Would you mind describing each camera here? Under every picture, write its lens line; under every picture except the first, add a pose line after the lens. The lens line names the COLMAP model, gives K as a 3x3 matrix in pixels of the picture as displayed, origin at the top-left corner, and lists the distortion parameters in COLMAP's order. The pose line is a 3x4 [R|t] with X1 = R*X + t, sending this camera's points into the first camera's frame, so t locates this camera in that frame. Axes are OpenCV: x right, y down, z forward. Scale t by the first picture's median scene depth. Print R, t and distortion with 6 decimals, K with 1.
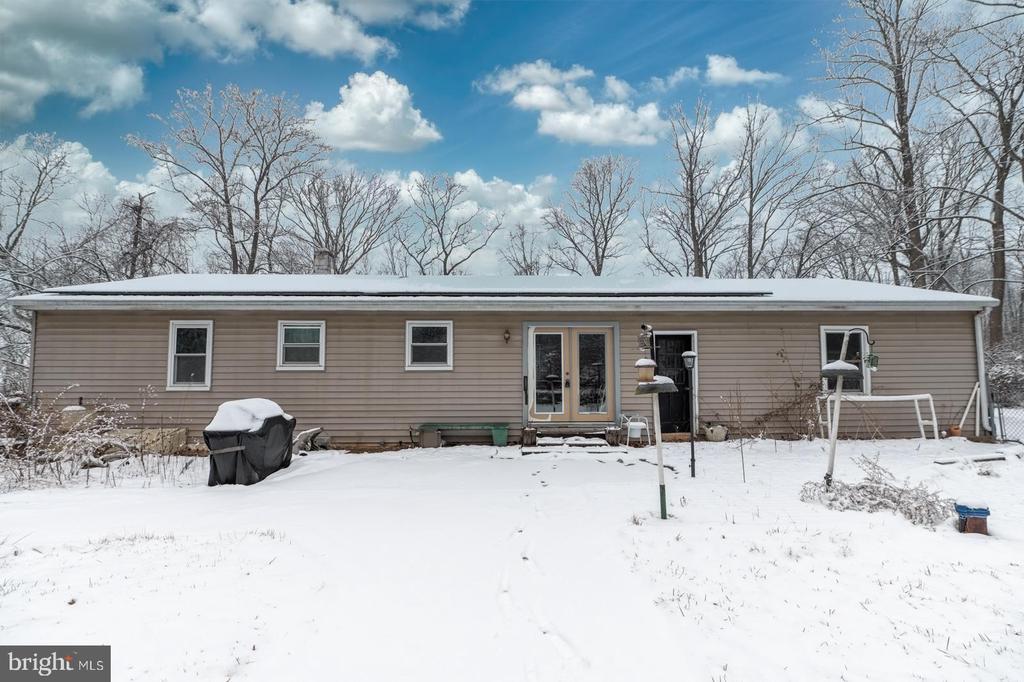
lens RADIAL K [[407.6, 0, 515.2], [0, 407.6, 340.8], [0, 0, 1]] dist [-0.006612, -0.001270]
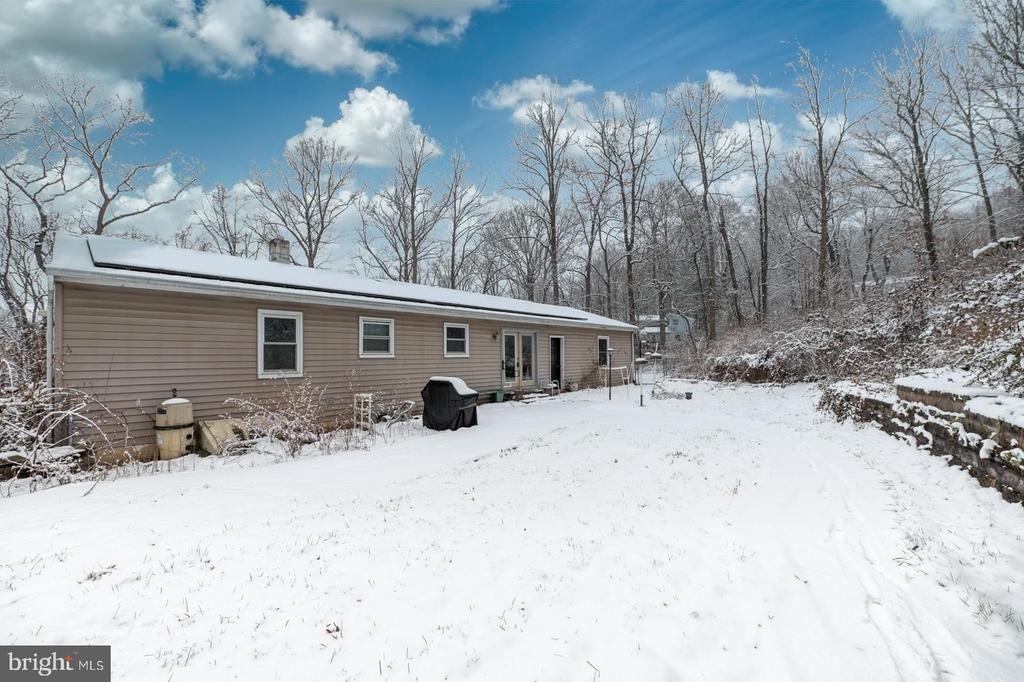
lens RADIAL K [[407.6, 0, 517.6], [0, 407.6, 348.9], [0, 0, 1]] dist [-0.006612, -0.001270]
pose [[0.683085, 0.010267, 0.730267, -1.139549], [-0.045390, 0.998565, 0.028419, -0.009513], [-0.728927, -0.052559, 0.682571, -0.163744]]
